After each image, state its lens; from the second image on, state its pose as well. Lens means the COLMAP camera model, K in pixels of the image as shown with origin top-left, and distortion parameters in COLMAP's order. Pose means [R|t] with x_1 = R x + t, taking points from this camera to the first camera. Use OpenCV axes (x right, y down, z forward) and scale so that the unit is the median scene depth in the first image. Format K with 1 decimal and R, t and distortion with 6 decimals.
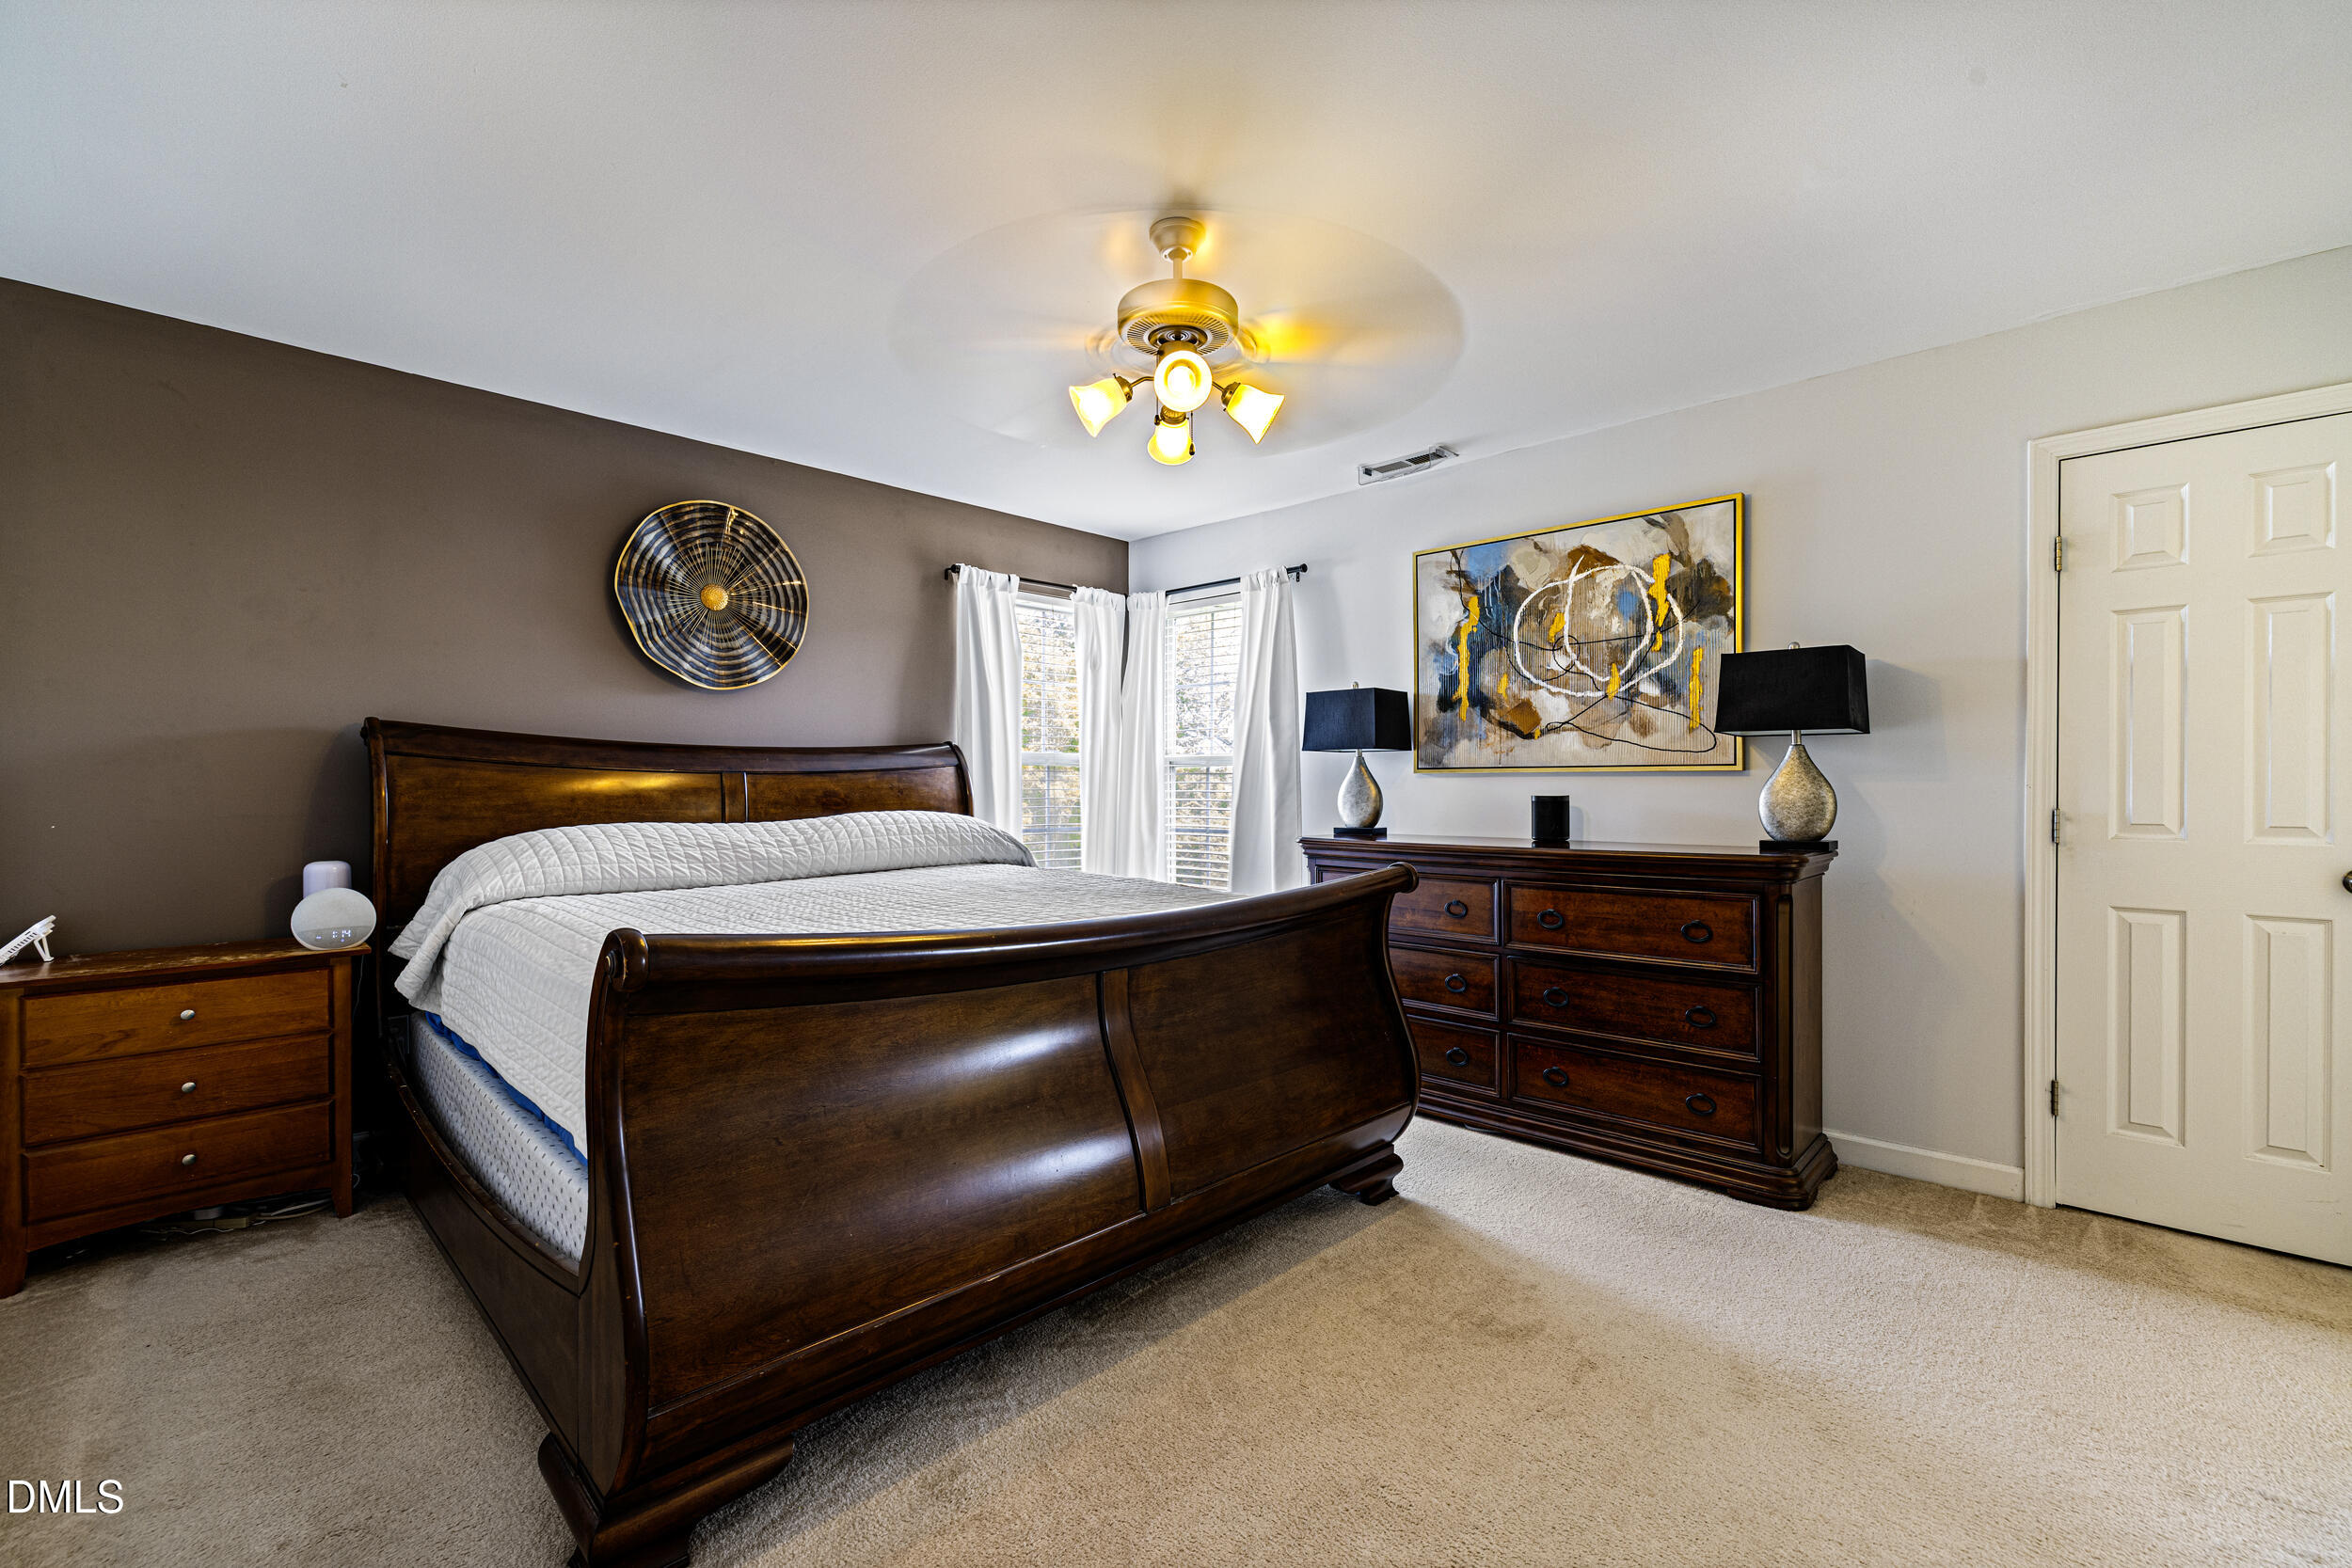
lens RADIAL K [[989.3, 0, 1166.9], [0, 989.3, 785.8], [0, 0, 1]] dist [-0.001284, -0.000309]
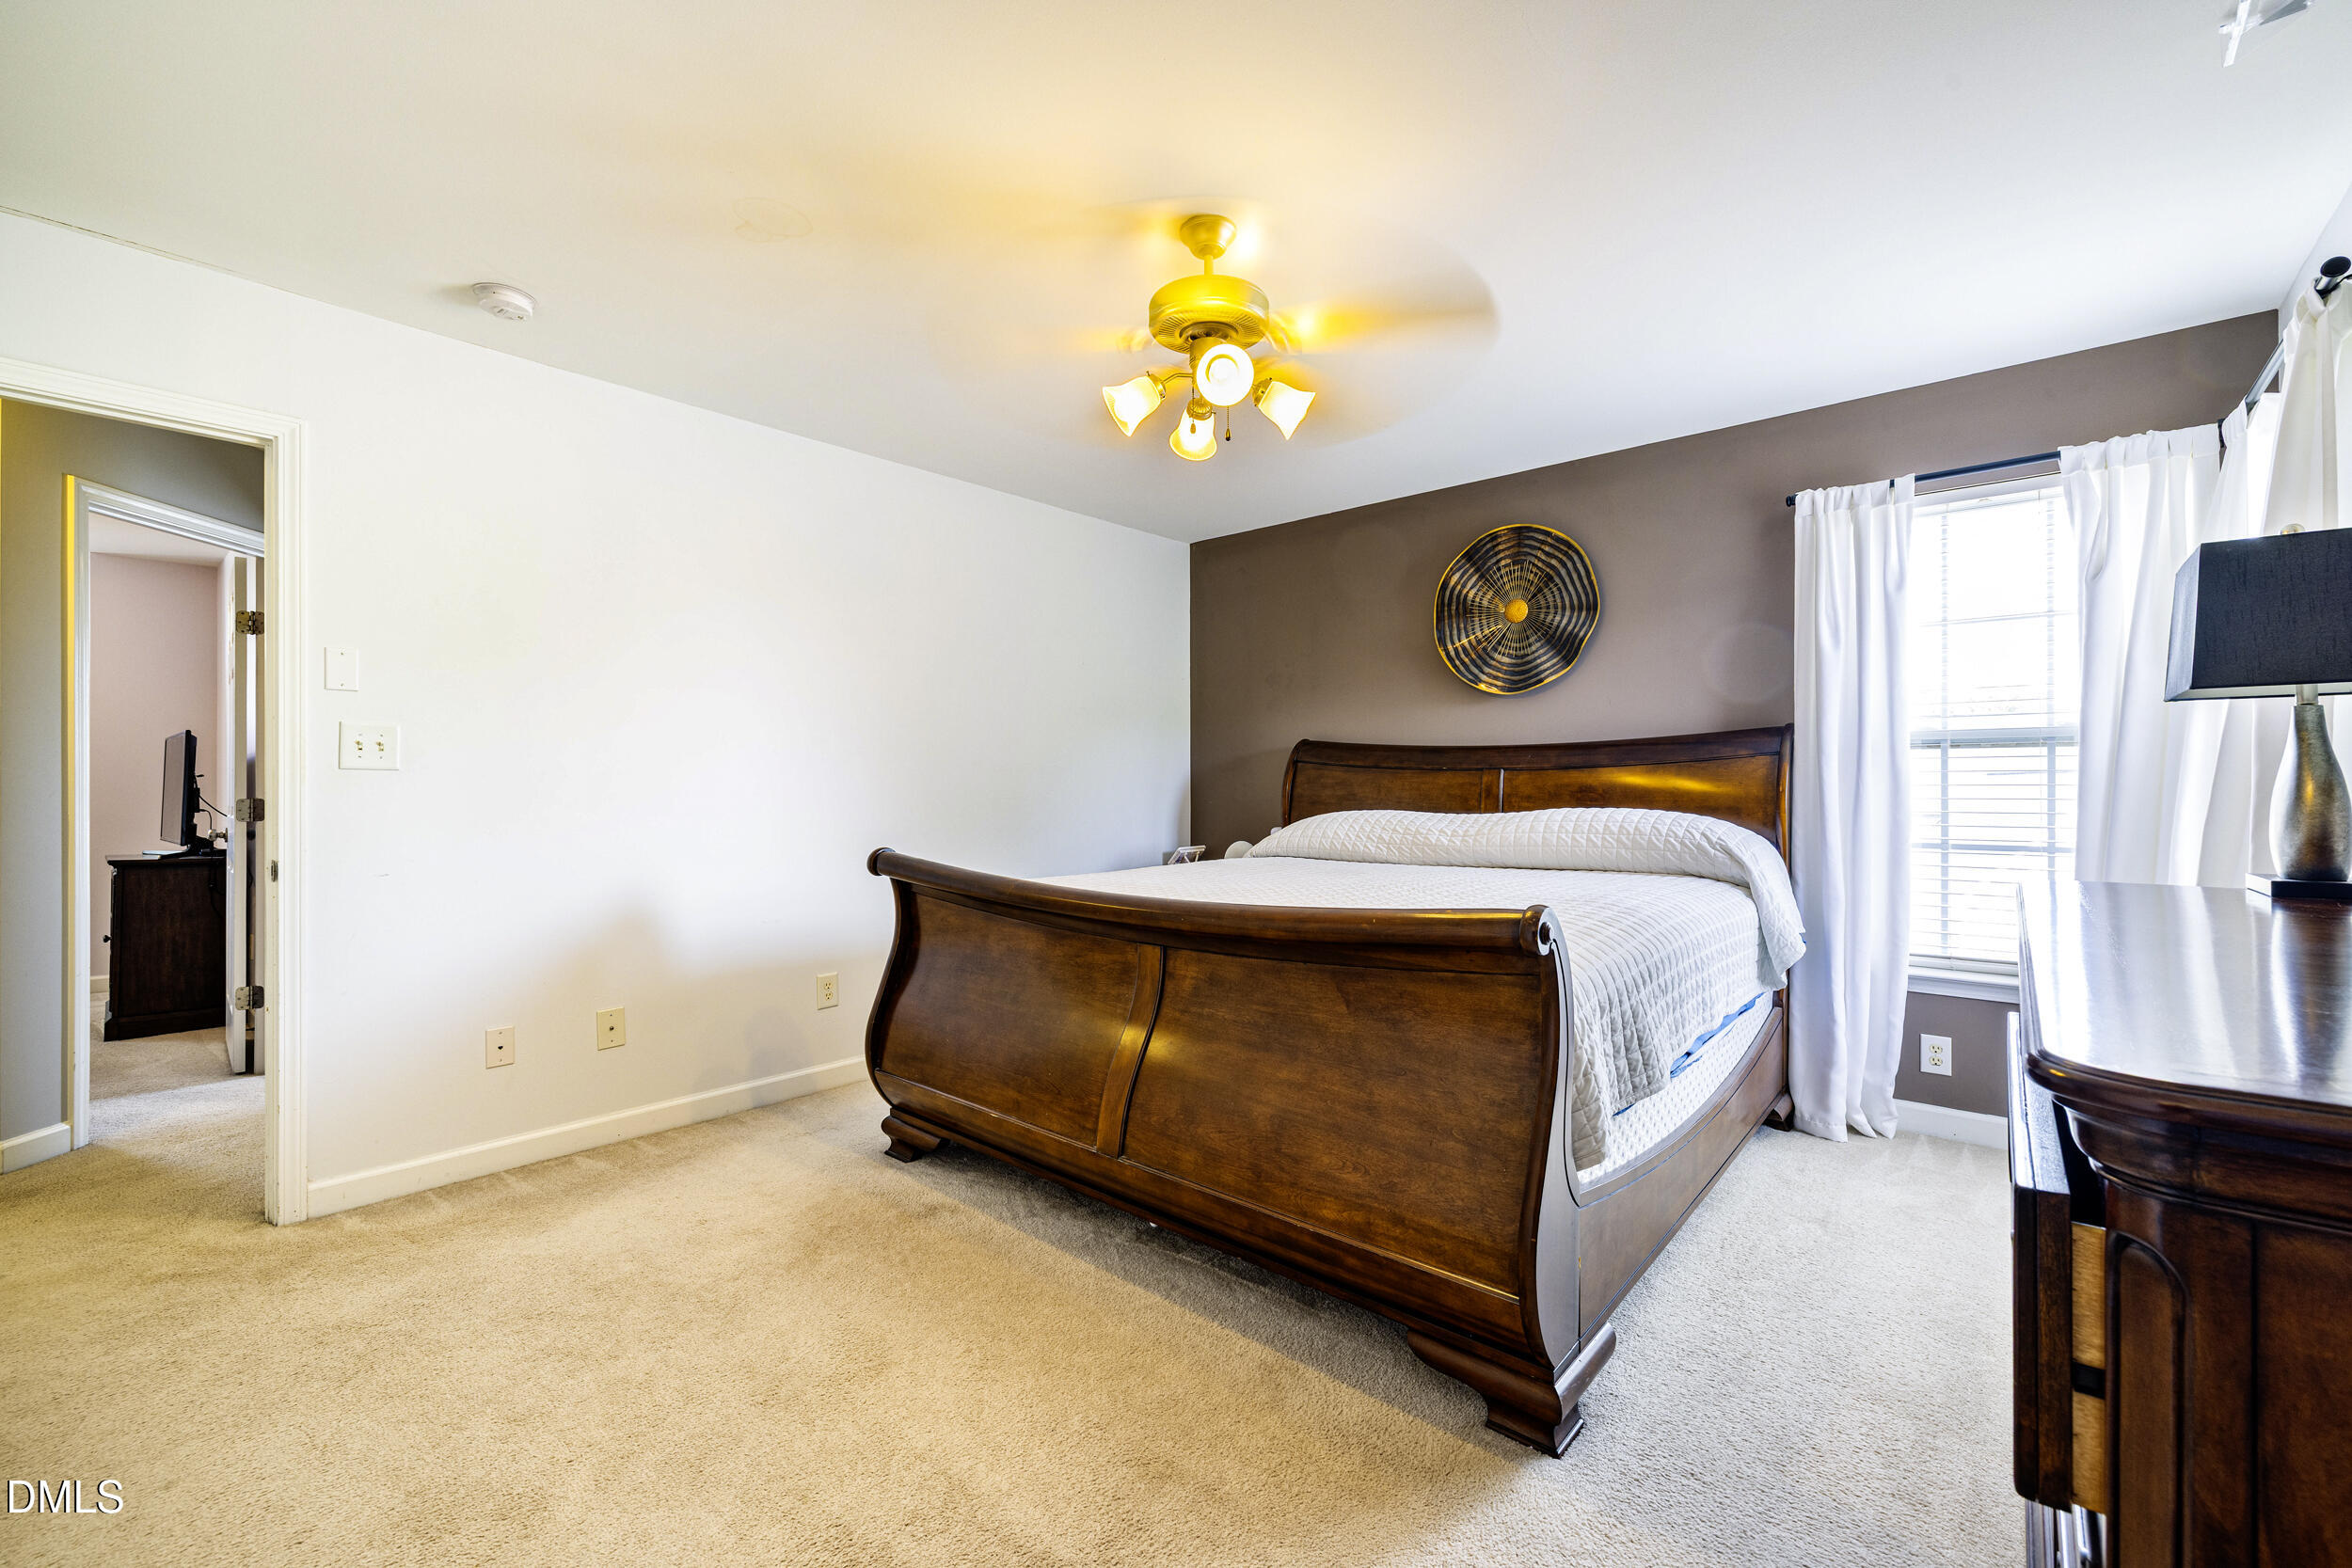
lens RADIAL K [[968.0, 0, 1175.5], [0, 968.0, 778.5], [0, 0, 1]] dist [0.001236, 0.000162]
pose [[0.075094, -0.005676, -0.997160, 0.616388], [0.003600, 0.999979, -0.005421, 0.001732], [0.997170, -0.003183, 0.075113, 0.555609]]
